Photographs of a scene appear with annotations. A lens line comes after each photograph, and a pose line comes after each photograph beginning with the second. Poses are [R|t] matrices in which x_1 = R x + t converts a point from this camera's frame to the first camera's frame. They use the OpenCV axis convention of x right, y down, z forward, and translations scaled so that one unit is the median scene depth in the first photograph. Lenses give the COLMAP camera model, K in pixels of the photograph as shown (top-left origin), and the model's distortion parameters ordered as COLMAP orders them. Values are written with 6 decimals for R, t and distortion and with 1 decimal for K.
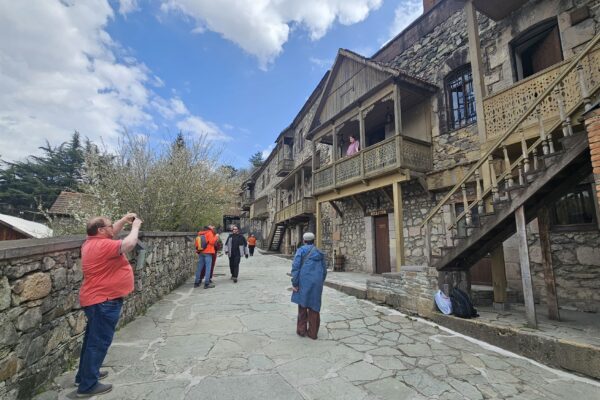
lens RADIAL K [[292.5, 0, 309.5], [0, 292.5, 202.9], [0, 0, 1]] dist [0.006004, -0.000009]
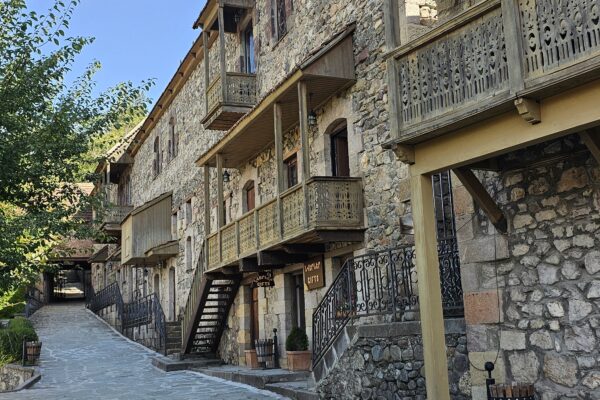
lens RADIAL K [[715.1, 0, 302.3], [0, 715.1, 195.5], [0, 0, 1]] dist [0.127795, 0.000000]
pose [[0.997860, -0.034757, 0.055385, -0.134366], [0.036697, 0.998734, -0.034404, 0.045683], [-0.054119, 0.036363, 0.997872, 0.526339]]
